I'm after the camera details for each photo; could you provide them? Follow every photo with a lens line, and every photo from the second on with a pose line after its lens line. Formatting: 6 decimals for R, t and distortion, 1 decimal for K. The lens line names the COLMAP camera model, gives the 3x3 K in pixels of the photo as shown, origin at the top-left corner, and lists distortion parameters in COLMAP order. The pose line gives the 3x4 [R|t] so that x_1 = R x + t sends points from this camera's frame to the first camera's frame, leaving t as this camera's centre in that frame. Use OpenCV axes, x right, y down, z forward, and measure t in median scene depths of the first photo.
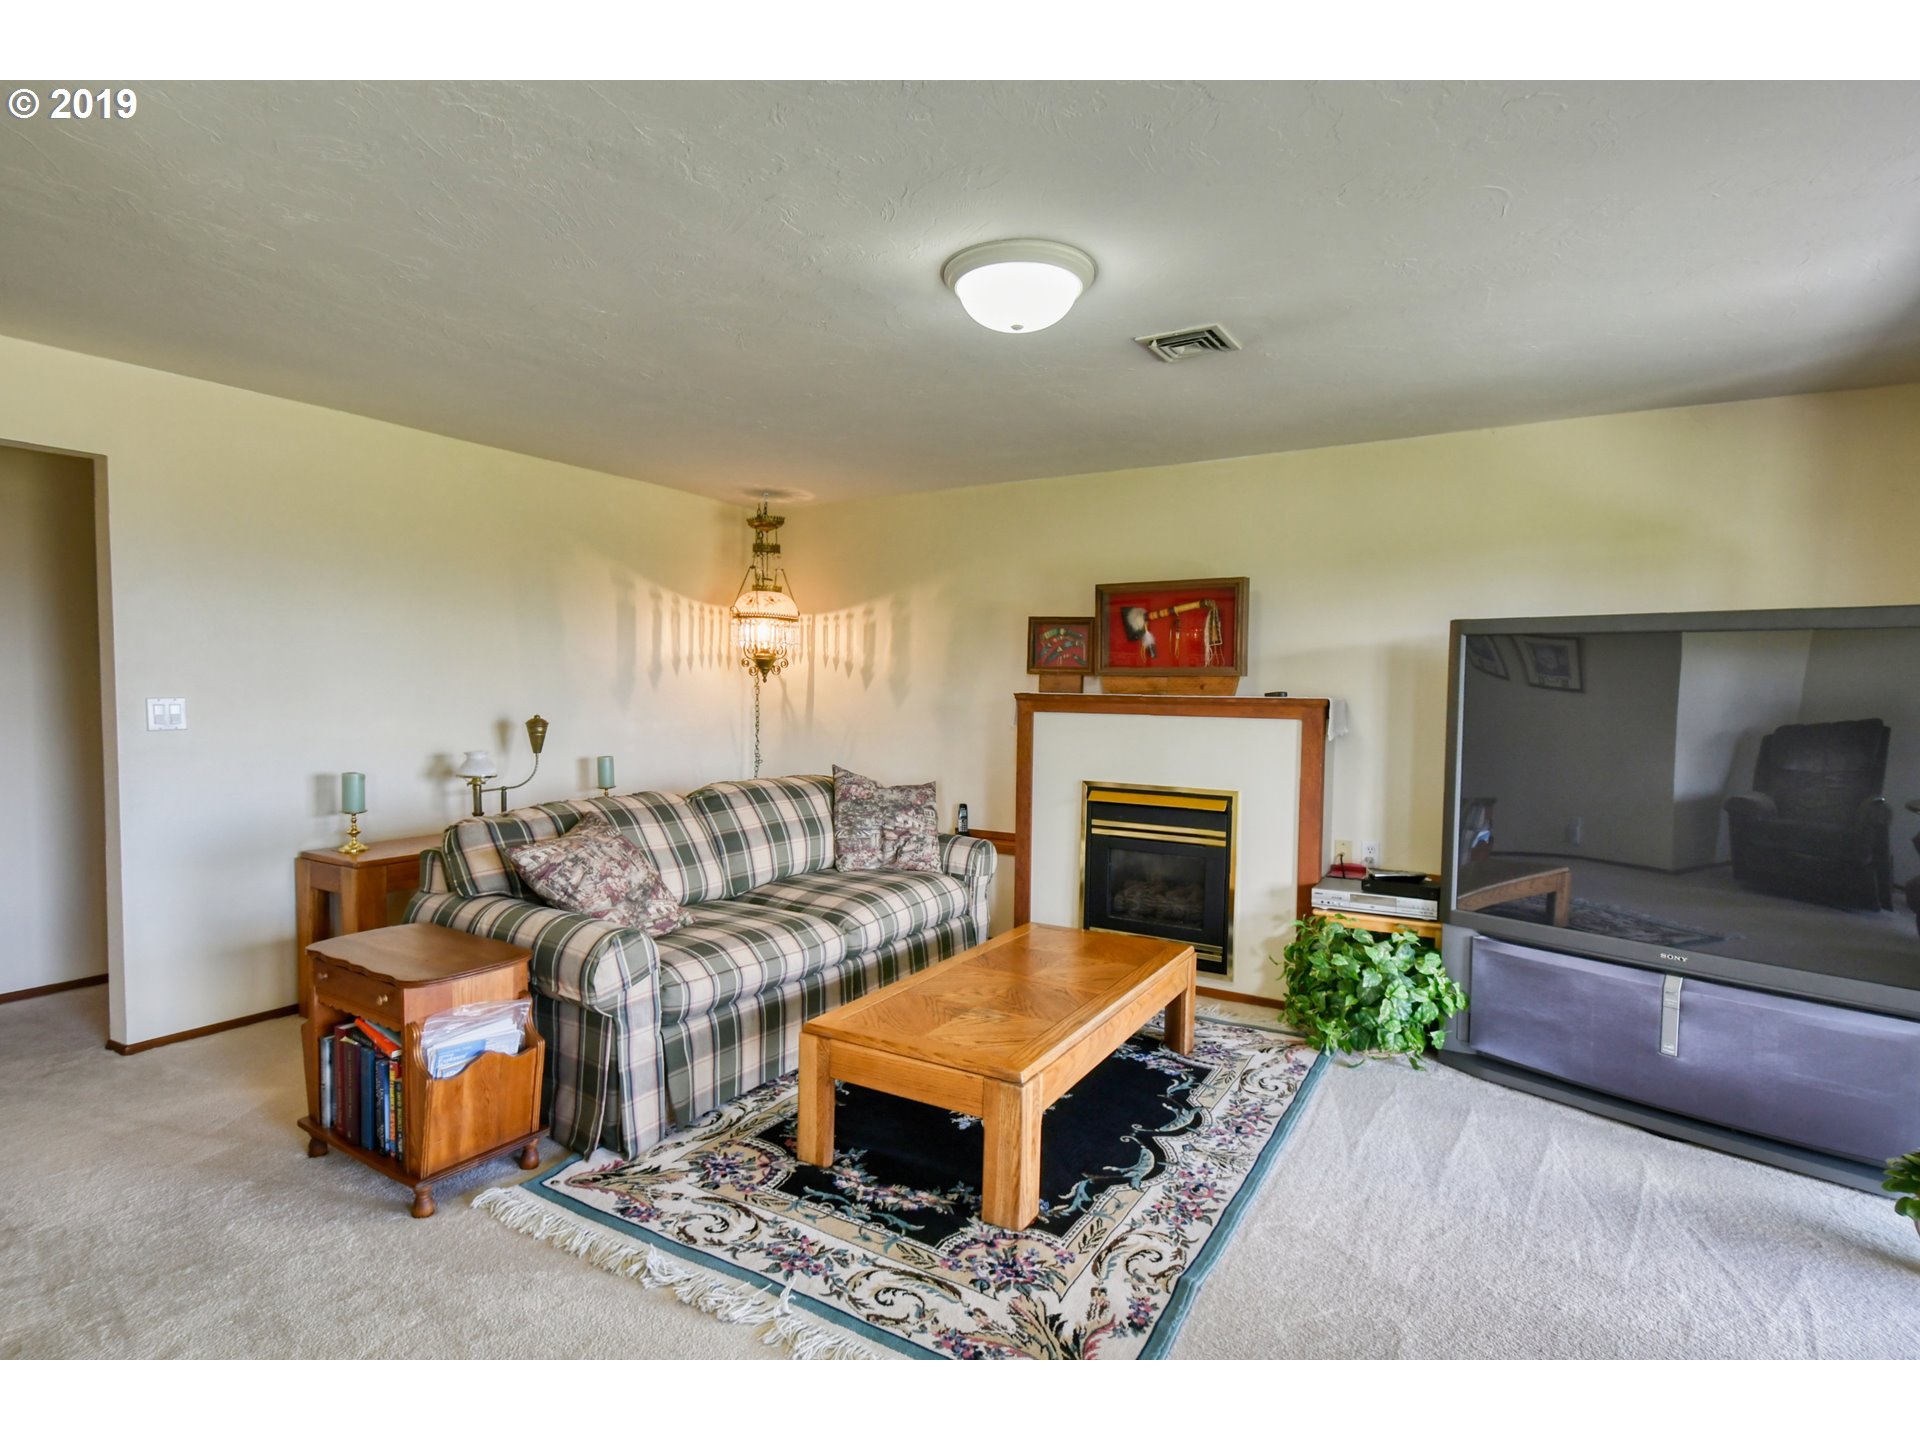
lens RADIAL K [[986.2, 0, 964.7], [0, 986.2, 732.2], [0, 0, 1]] dist [0.000541, -0.000342]
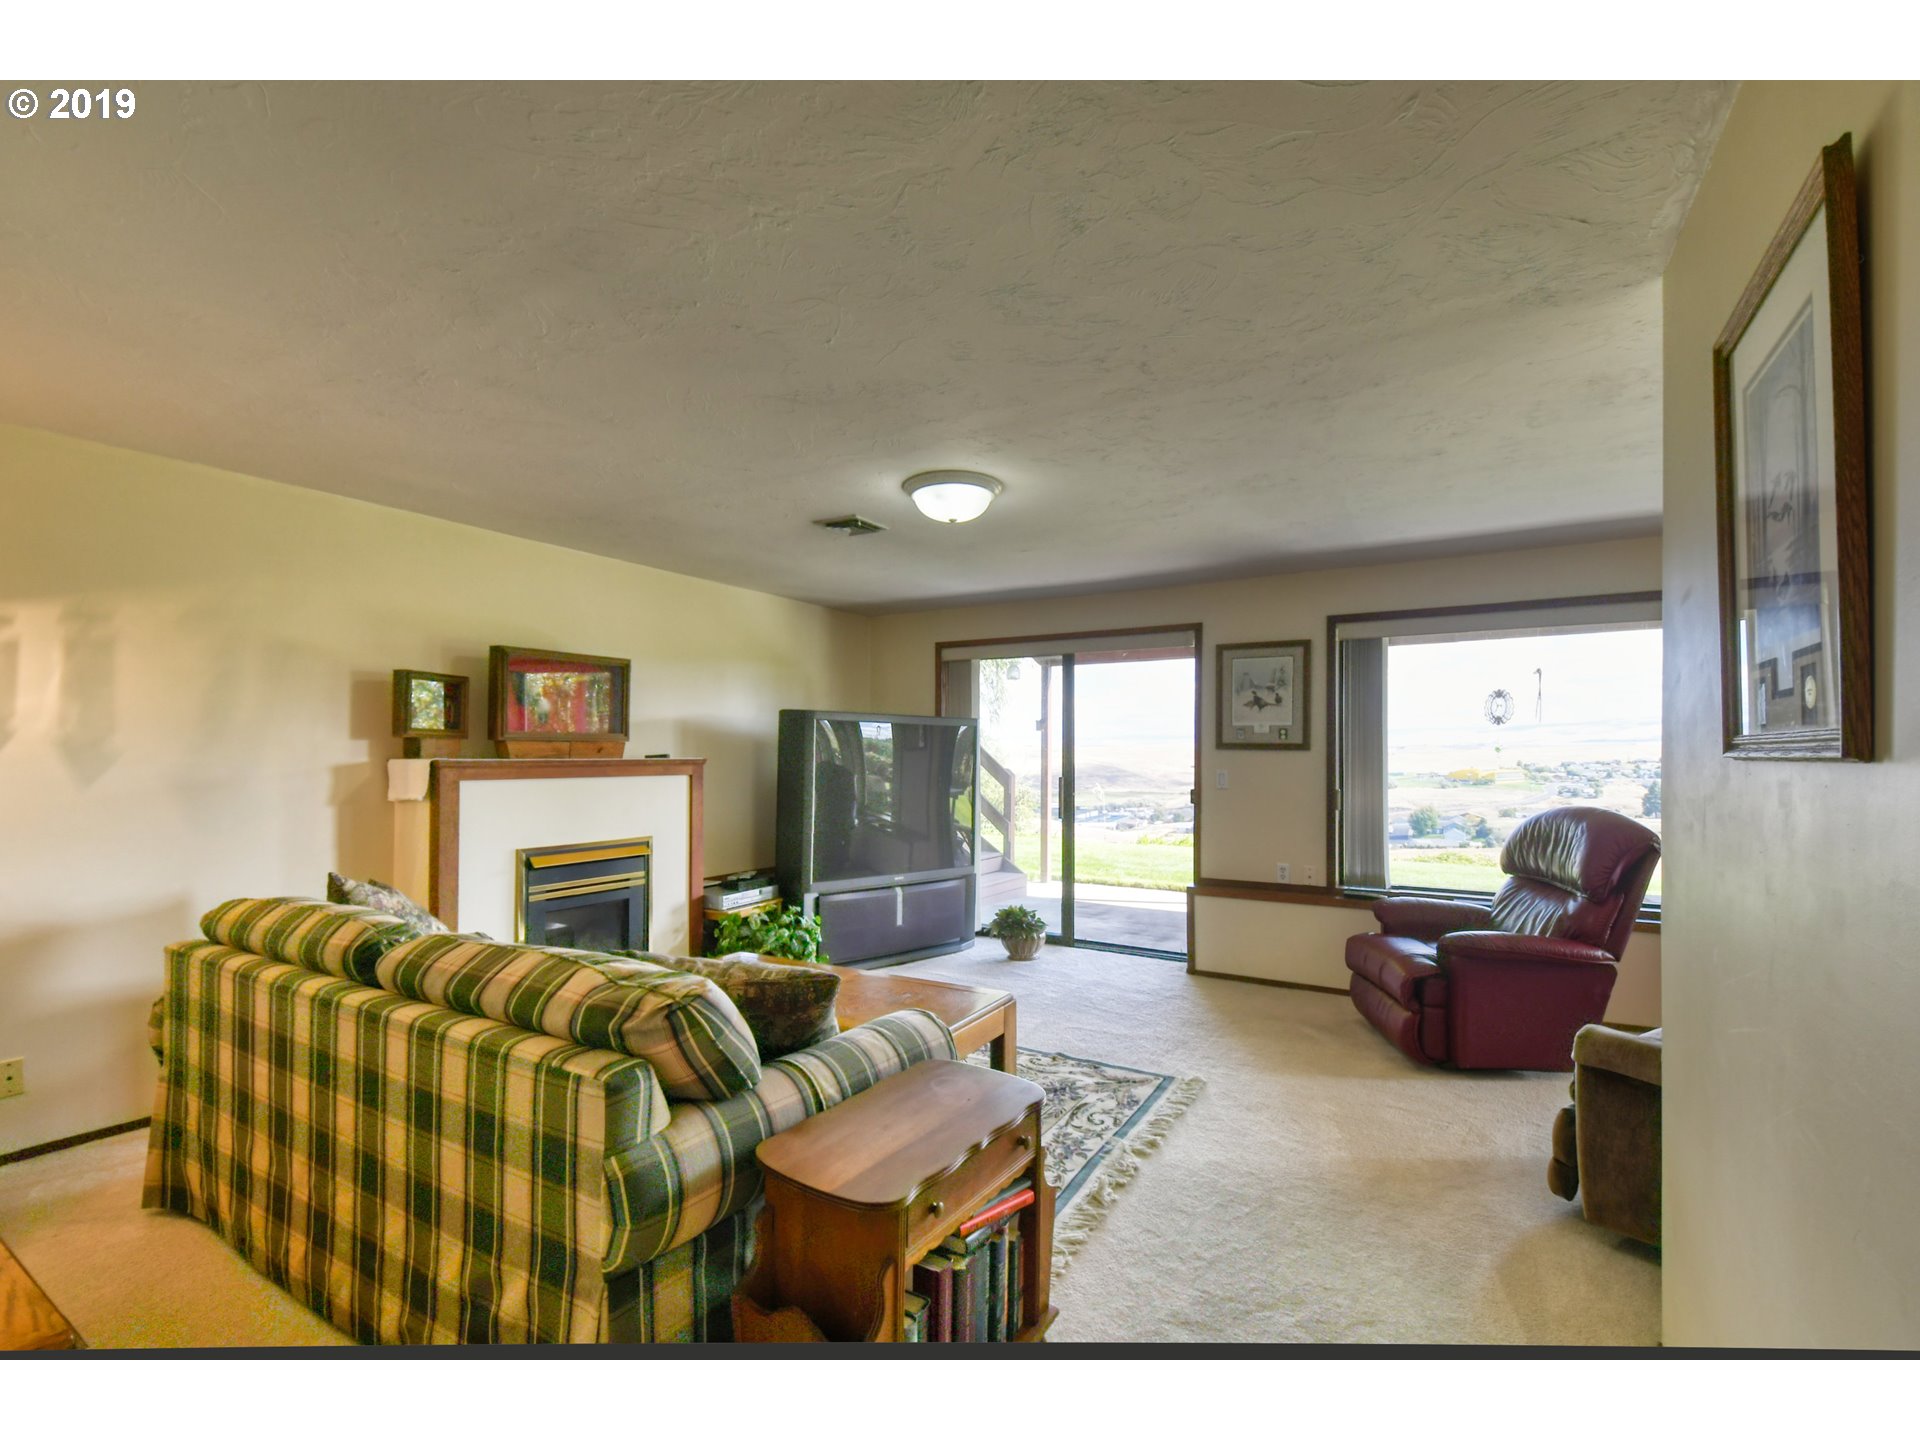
lens RADIAL K [[840.4, 0, 965.9], [0, 840.4, 740.2], [0, 0, 1]] dist [-0.000828, -0.000218]
pose [[-0.005391, 0.000259, 0.999985, -0.757312], [0.040610, 0.999175, -0.000040, -0.042185], [-0.999161, 0.040609, -0.005397, 0.604998]]
